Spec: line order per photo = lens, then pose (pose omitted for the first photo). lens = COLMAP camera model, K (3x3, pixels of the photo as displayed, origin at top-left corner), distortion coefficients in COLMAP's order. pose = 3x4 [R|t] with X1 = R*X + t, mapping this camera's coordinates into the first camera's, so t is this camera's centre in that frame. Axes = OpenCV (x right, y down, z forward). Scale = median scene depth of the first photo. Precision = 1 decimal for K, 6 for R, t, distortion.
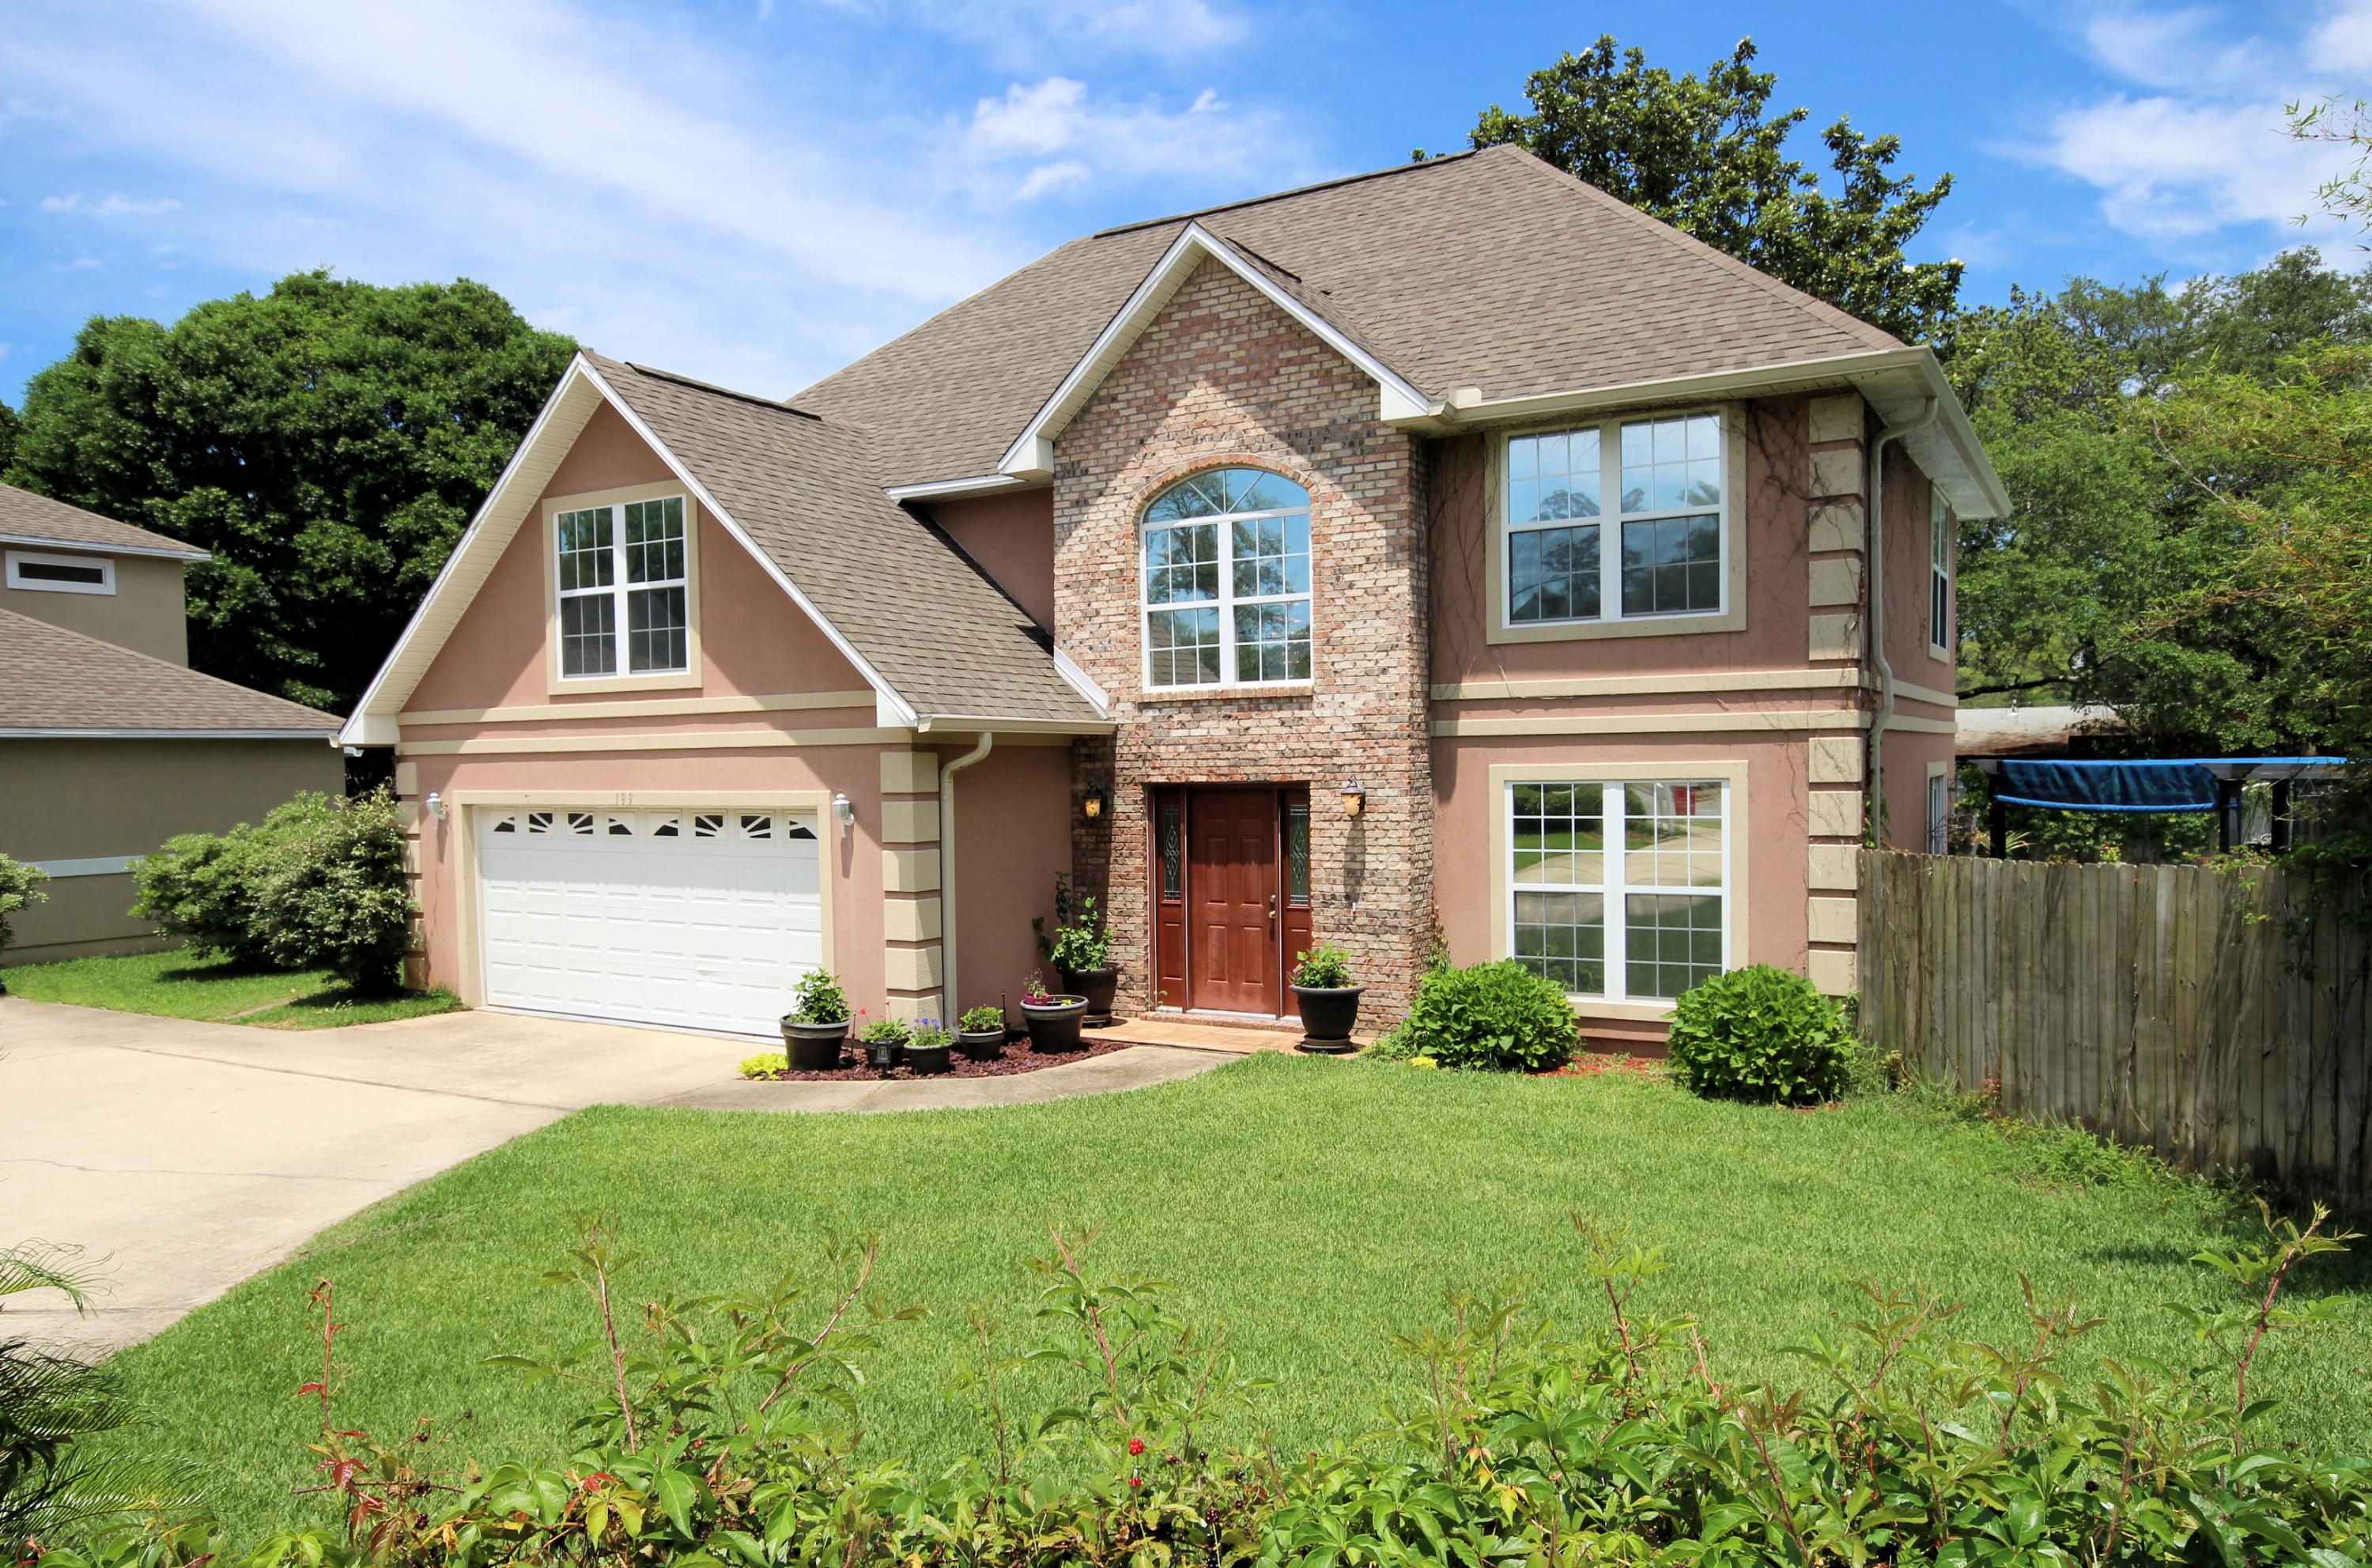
lens RADIAL K [[1544.9, 0, 1178.7], [0, 1544.9, 791.6], [0, 0, 1]] dist [0.008585, 0.000621]
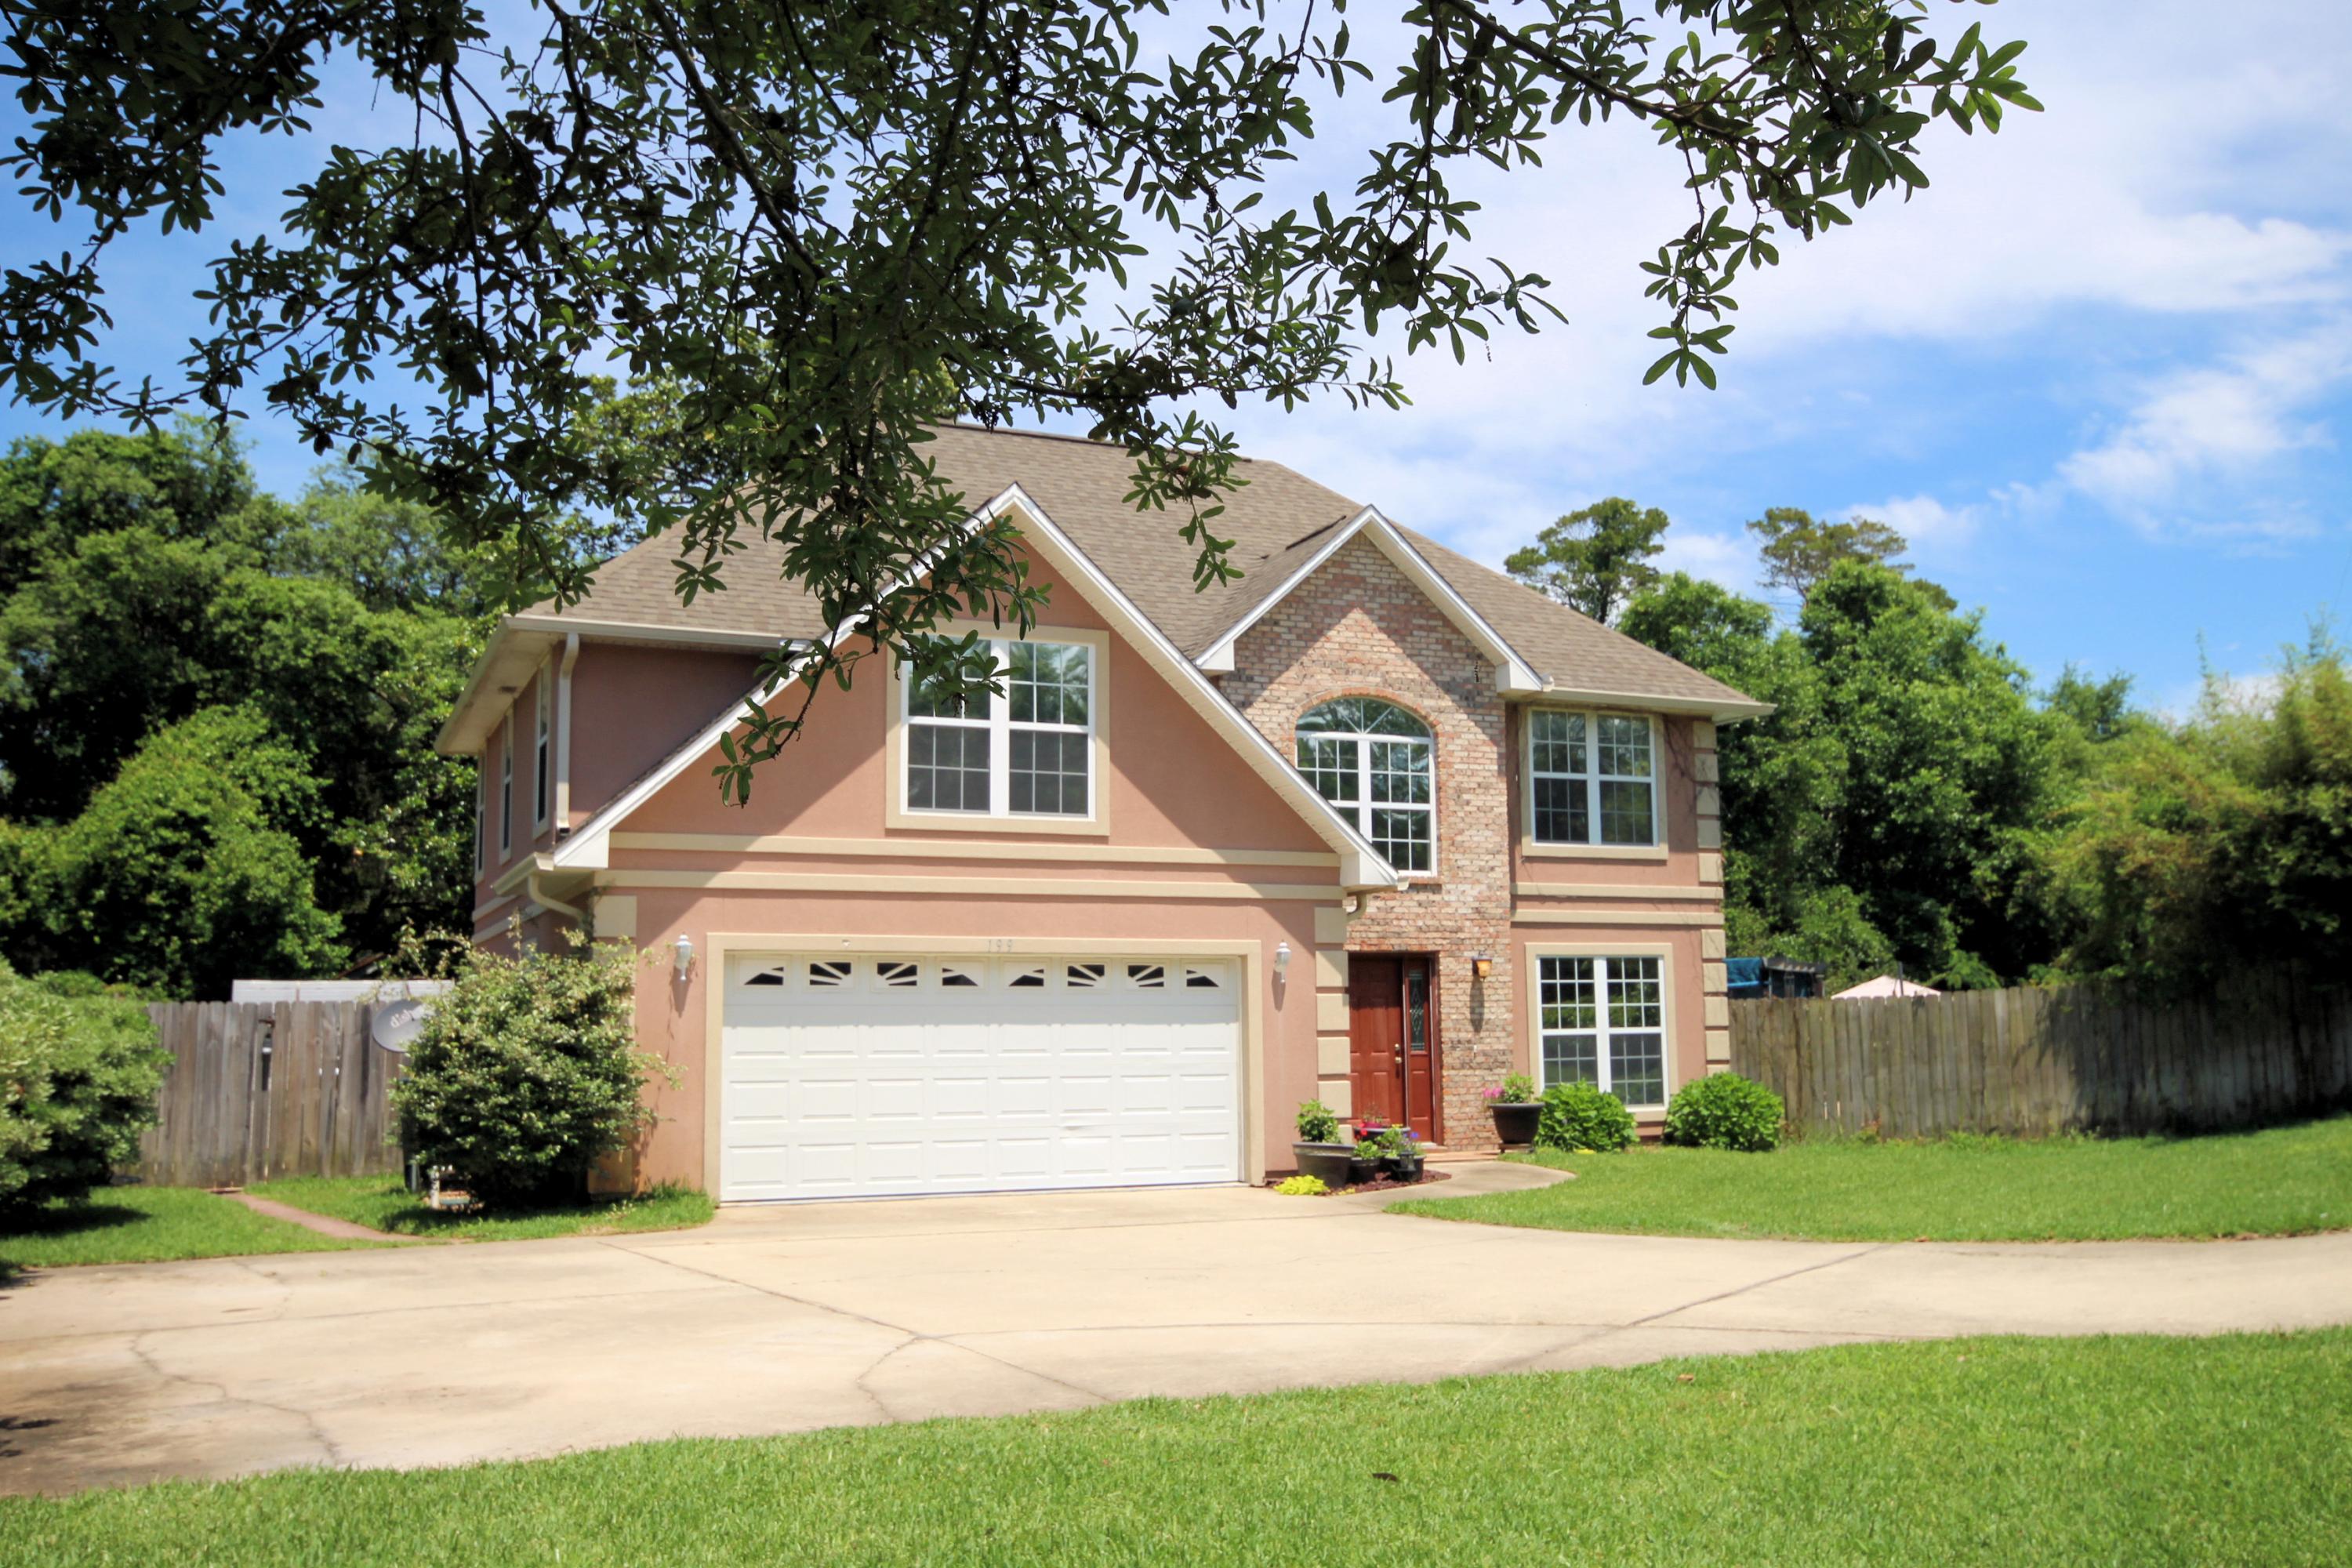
lens RADIAL K [[1963.9, 0, 1175.6], [0, 1963.9, 790.1], [0, 0, 1]] dist [0.042136, 0.006702]
pose [[0.577212, 0.107517, 0.809485, -1.331065], [0.019910, 0.989147, -0.145577, 0.091136], [-0.816352, 0.100146, 0.568806, 0.235161]]
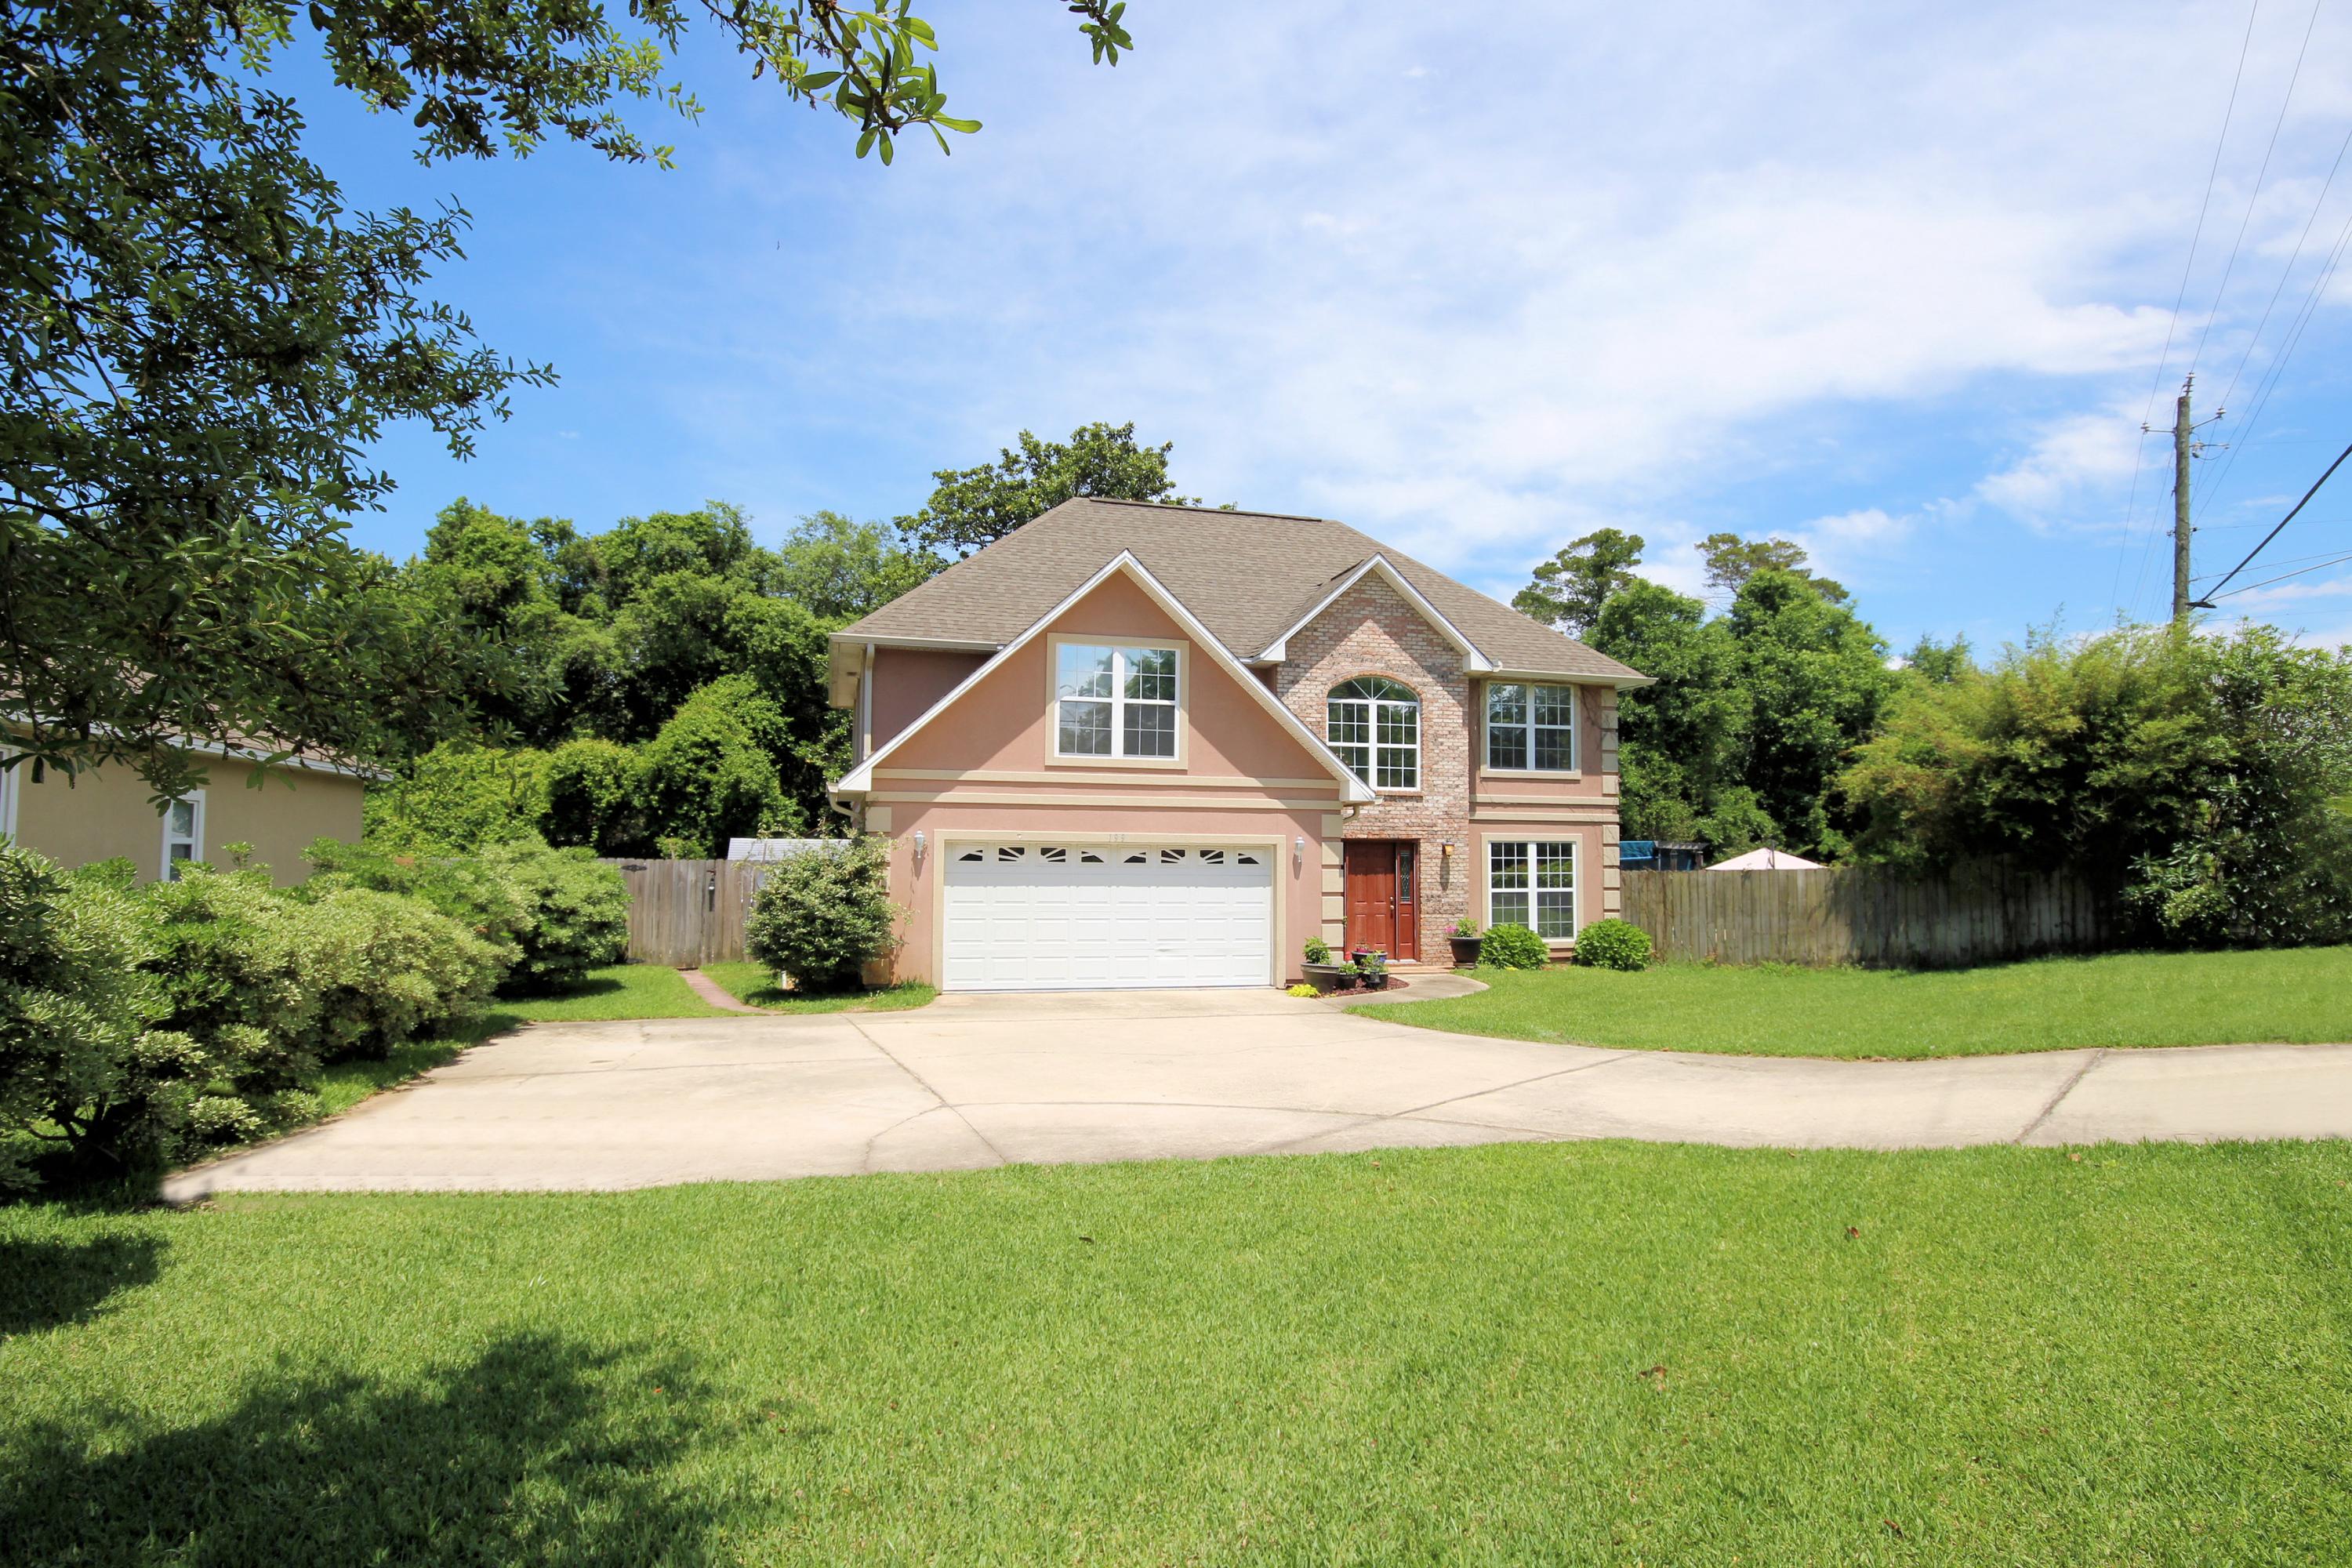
lens RADIAL K [[1214.5, 0, 1184.8], [0, 1214.5, 789.5], [0, 0, 1]] dist [0.036053, 0.006686]
pose [[0.684702, 0.060615, 0.726298, -1.236959], [-0.001153, 0.996624, -0.082089, 0.057744], [-0.728823, 0.055369, 0.682460, 0.139685]]
